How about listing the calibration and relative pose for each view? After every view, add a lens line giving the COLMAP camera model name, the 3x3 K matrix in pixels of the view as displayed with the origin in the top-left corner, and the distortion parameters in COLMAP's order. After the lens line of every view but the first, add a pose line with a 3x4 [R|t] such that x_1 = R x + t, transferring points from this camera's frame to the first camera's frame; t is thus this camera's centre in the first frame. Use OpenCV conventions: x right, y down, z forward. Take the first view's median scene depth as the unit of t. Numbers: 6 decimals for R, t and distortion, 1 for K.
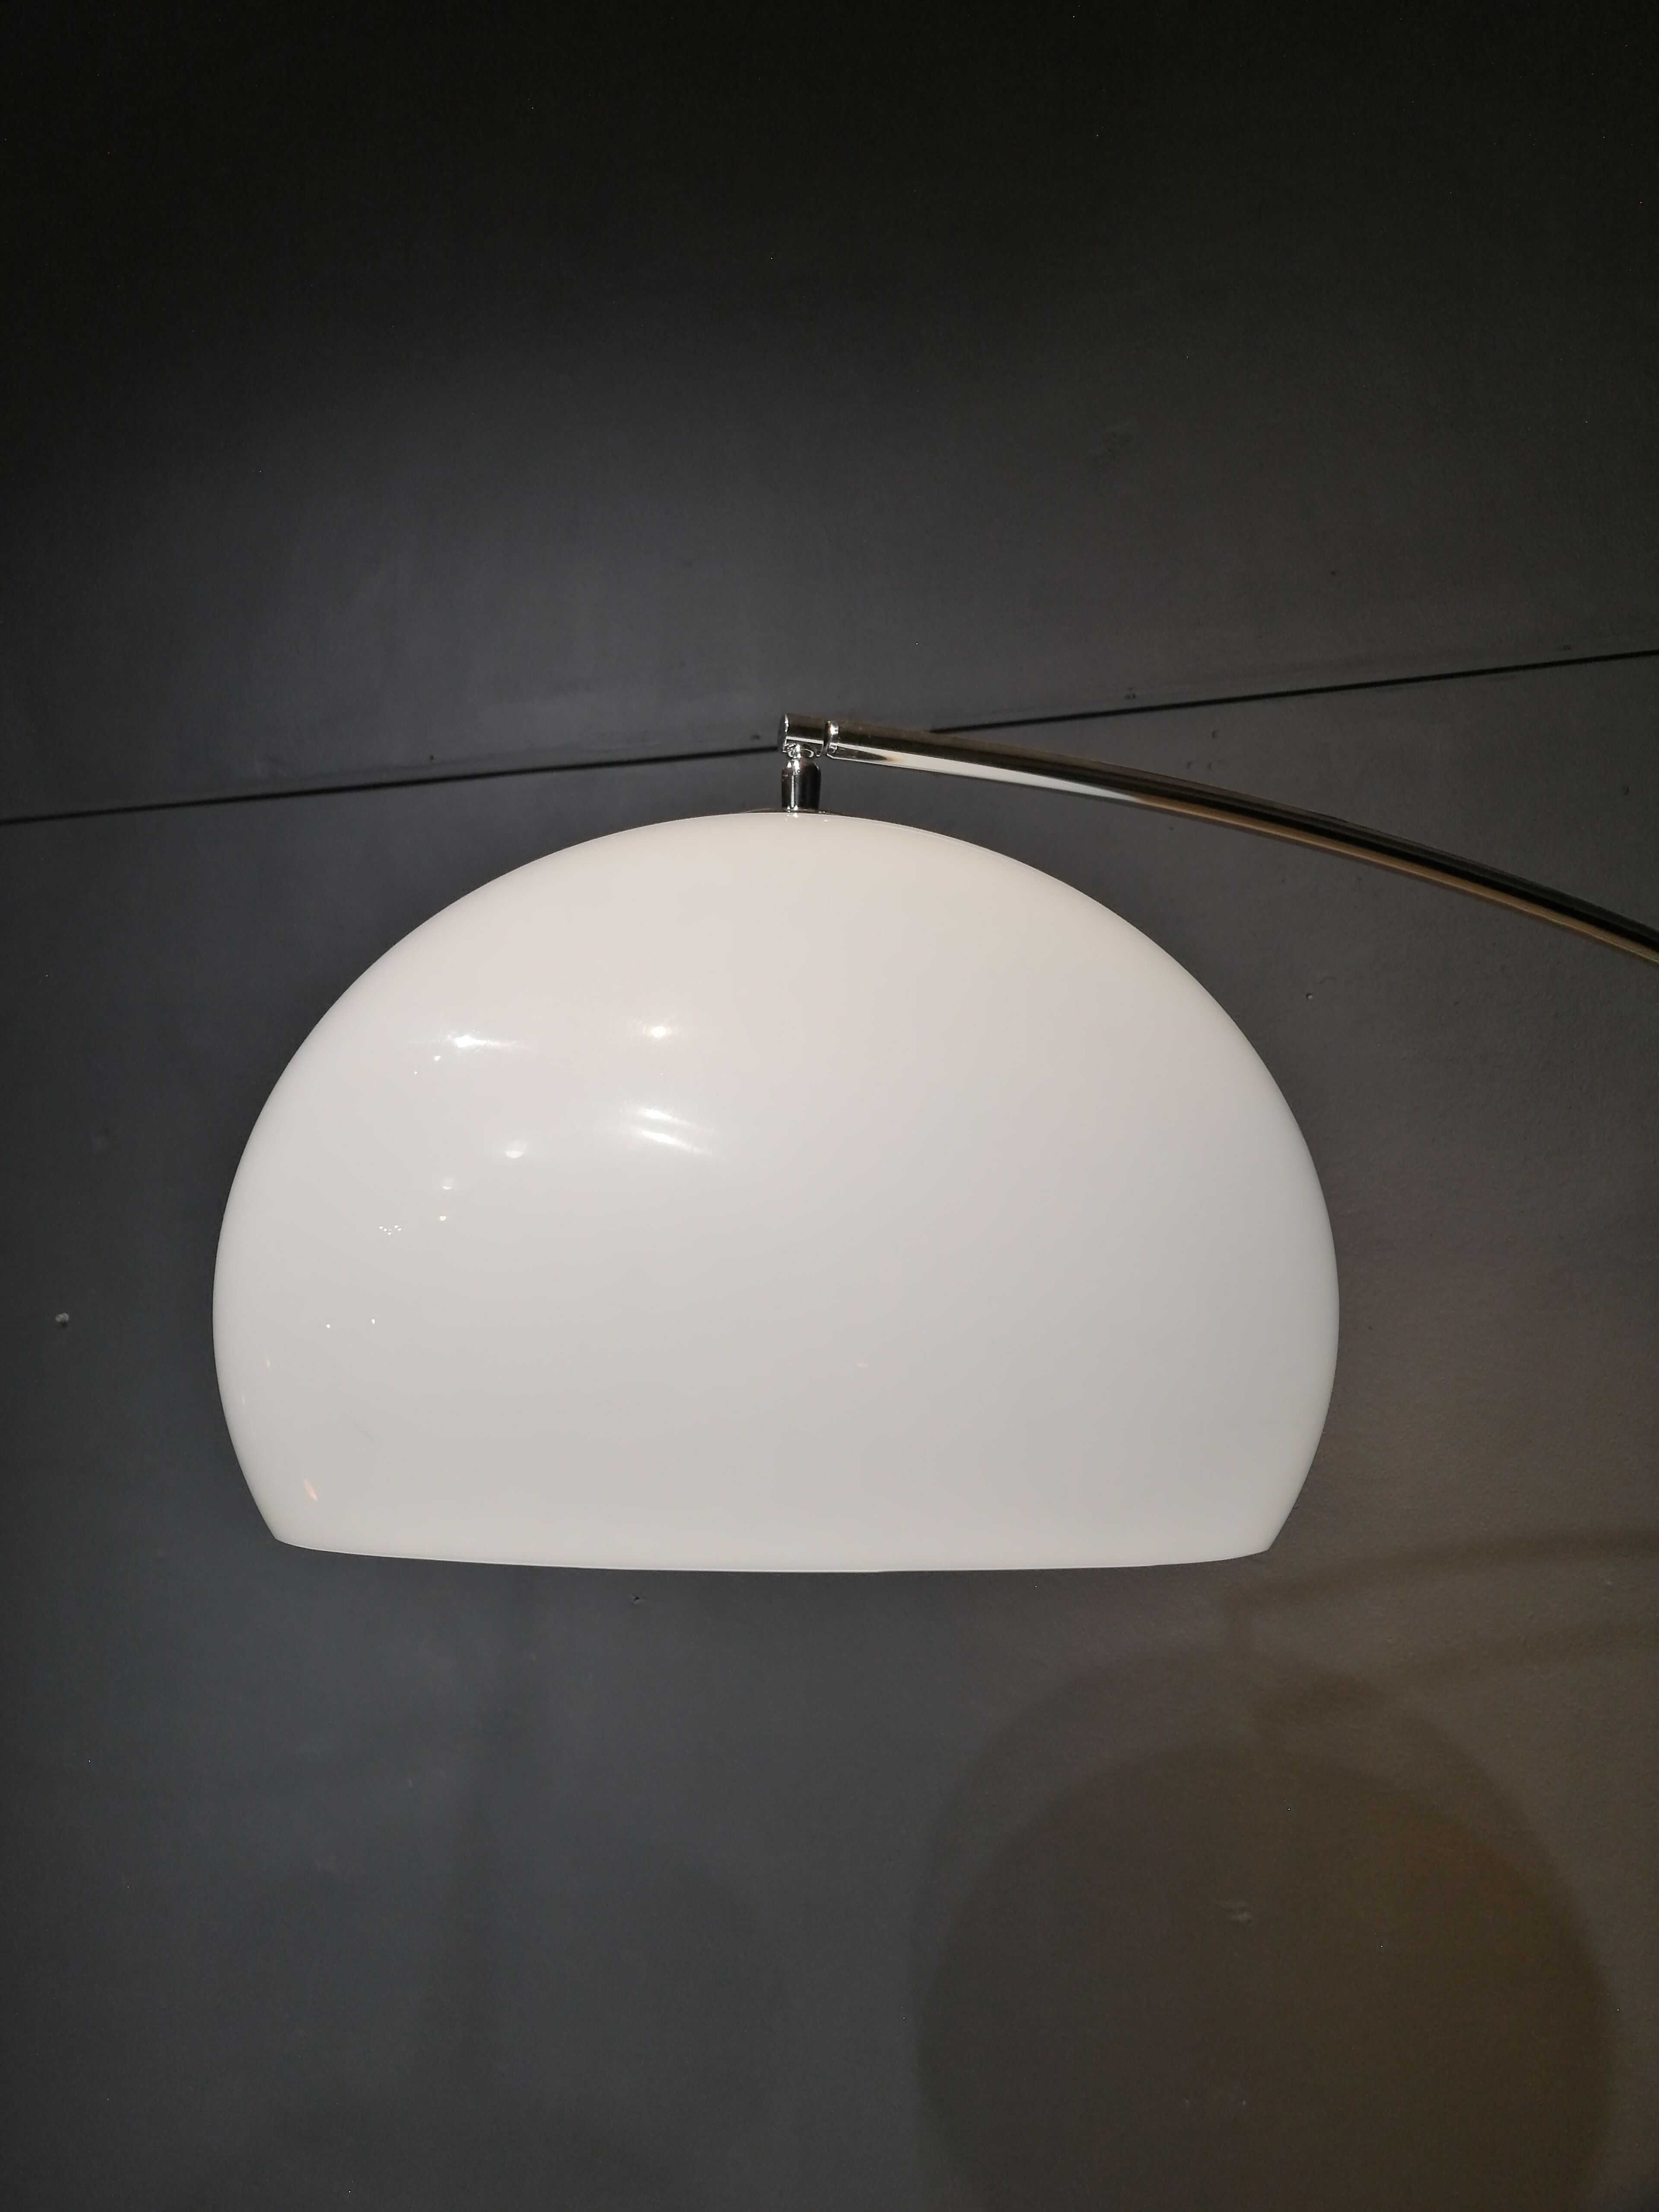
lens RADIAL K [[1739.0, 0, 832.2], [0, 1739.0, 1126.5], [0, 0, 1]] dist [0.010296, -0.041324]
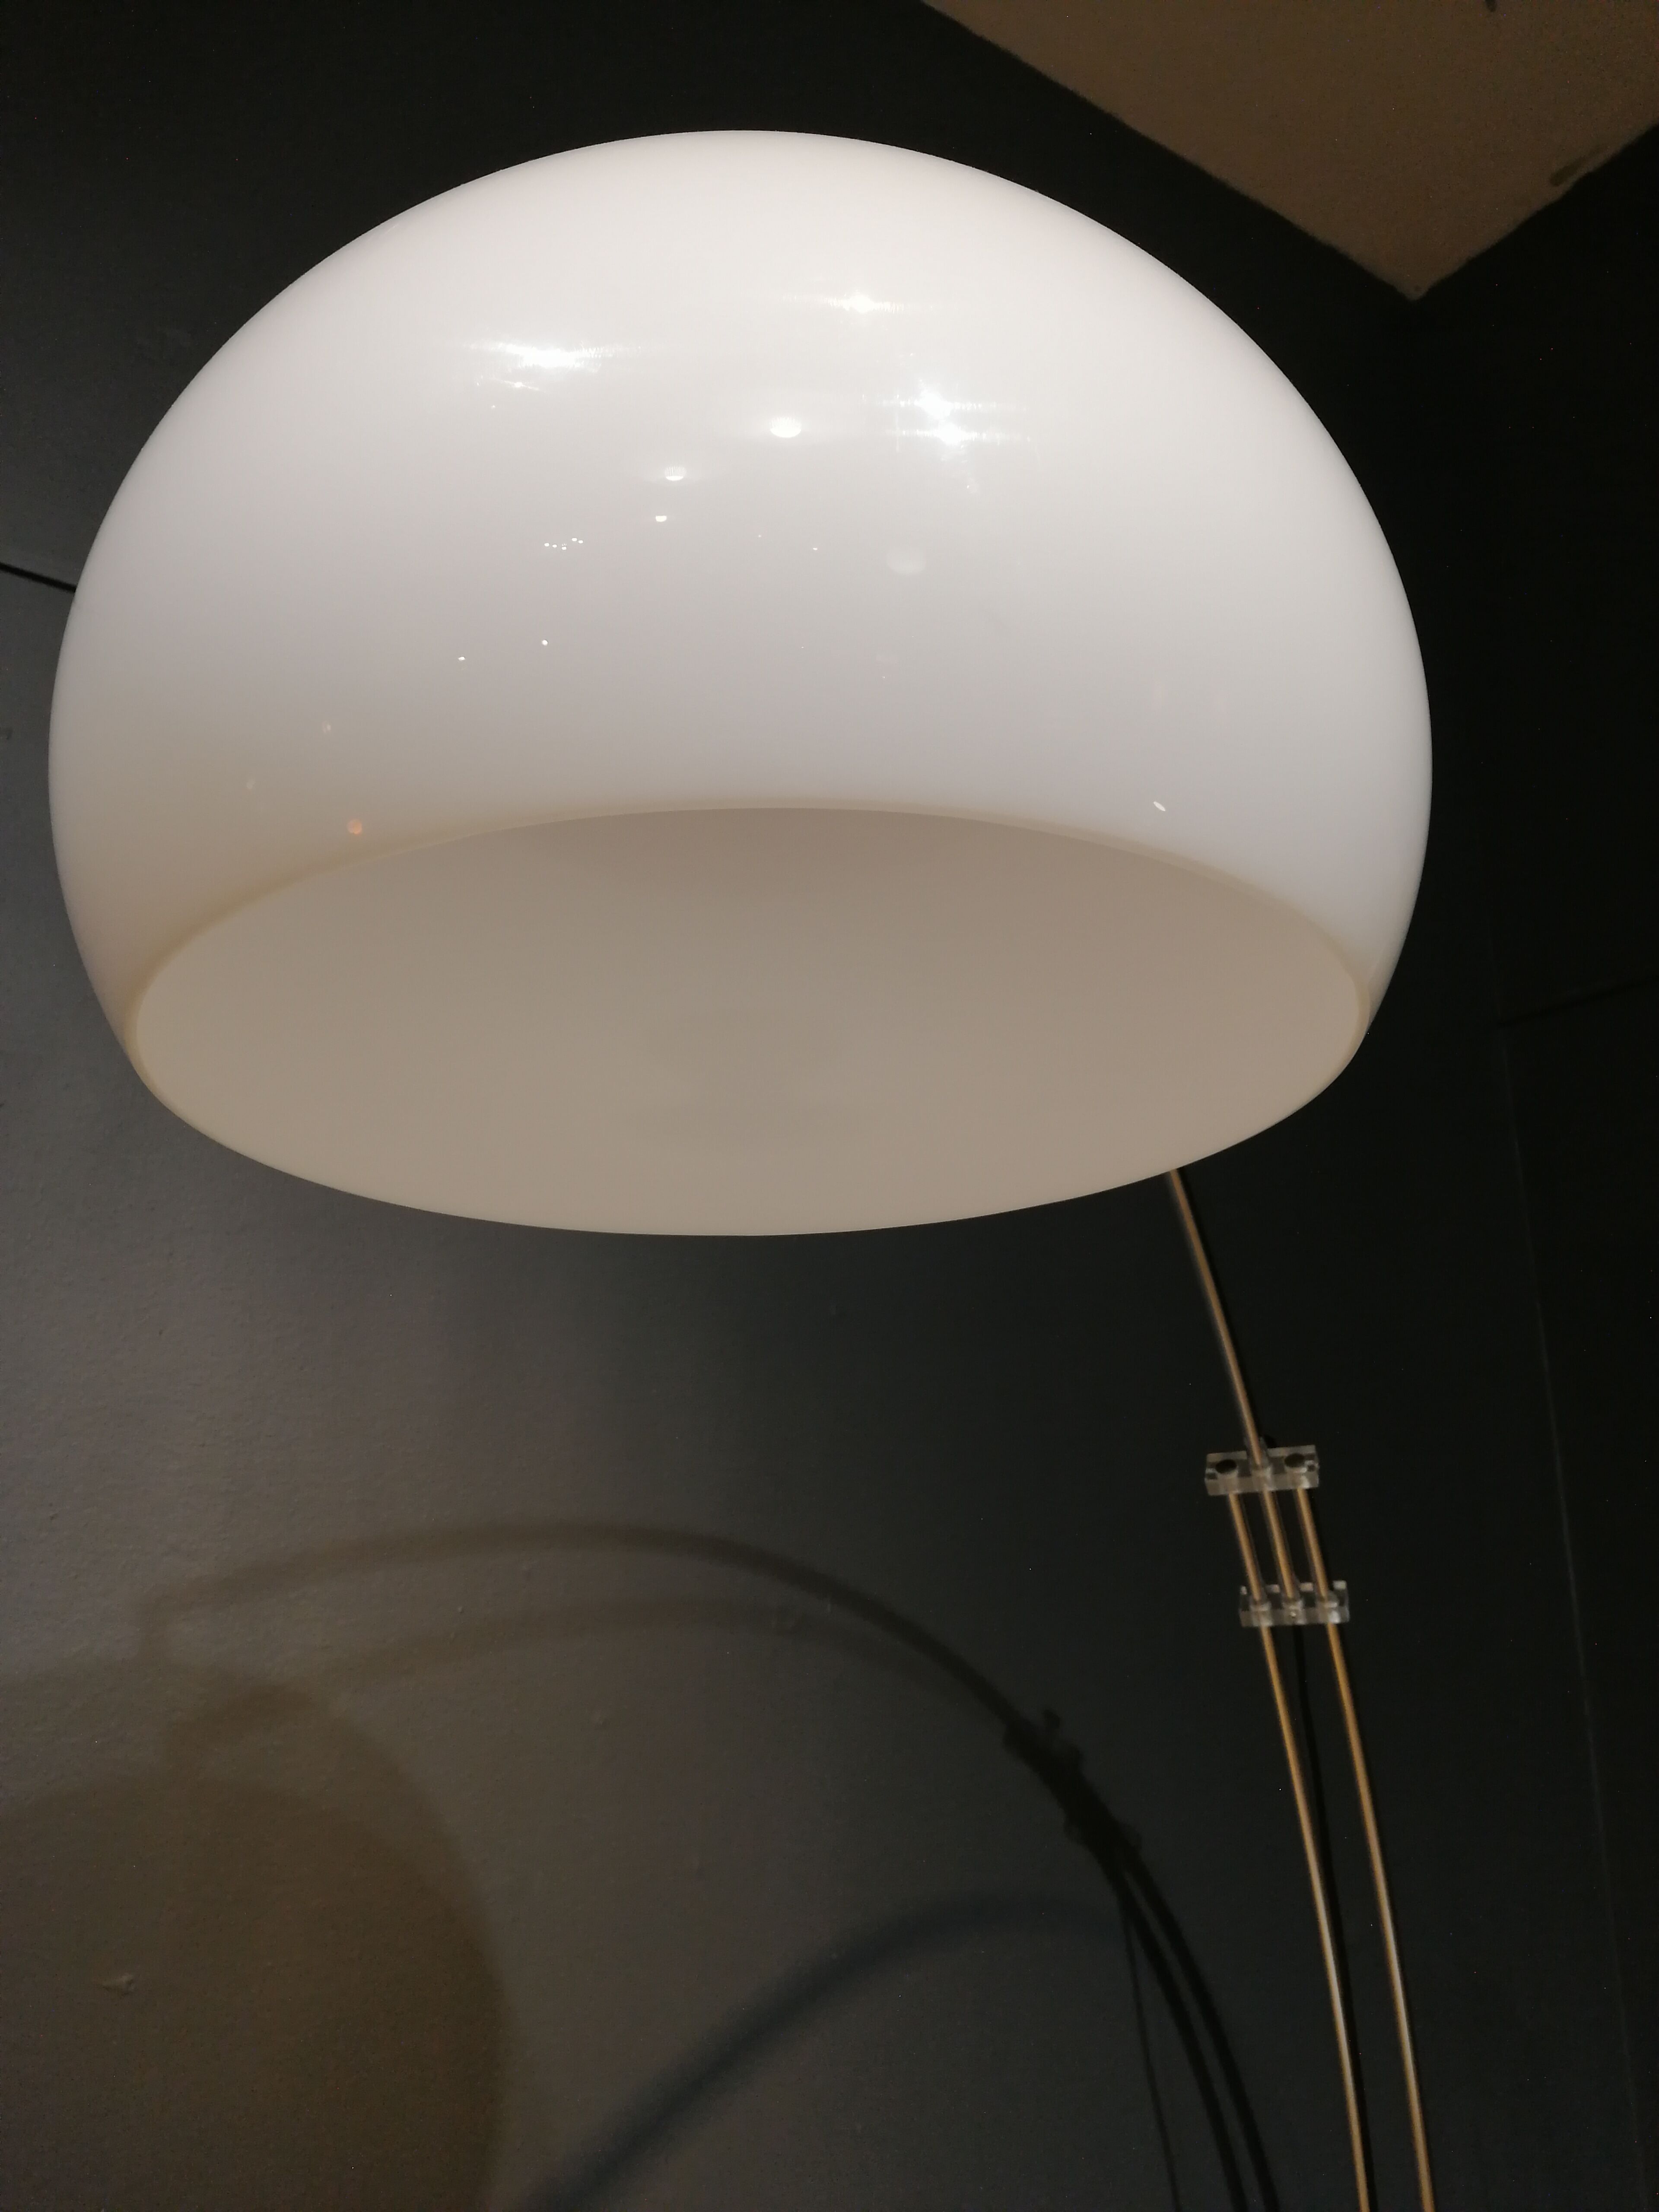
lens RADIAL K [[1739.0, 0, 826.0], [0, 1739.0, 1115.2], [0, 0, 1]] dist [0.010296, -0.041324]
pose [[0.610731, 0.227299, 0.758513, -0.278179], [-0.100425, 0.972414, -0.210539, 0.192692], [-0.785444, 0.052409, 0.616710, 0.211538]]
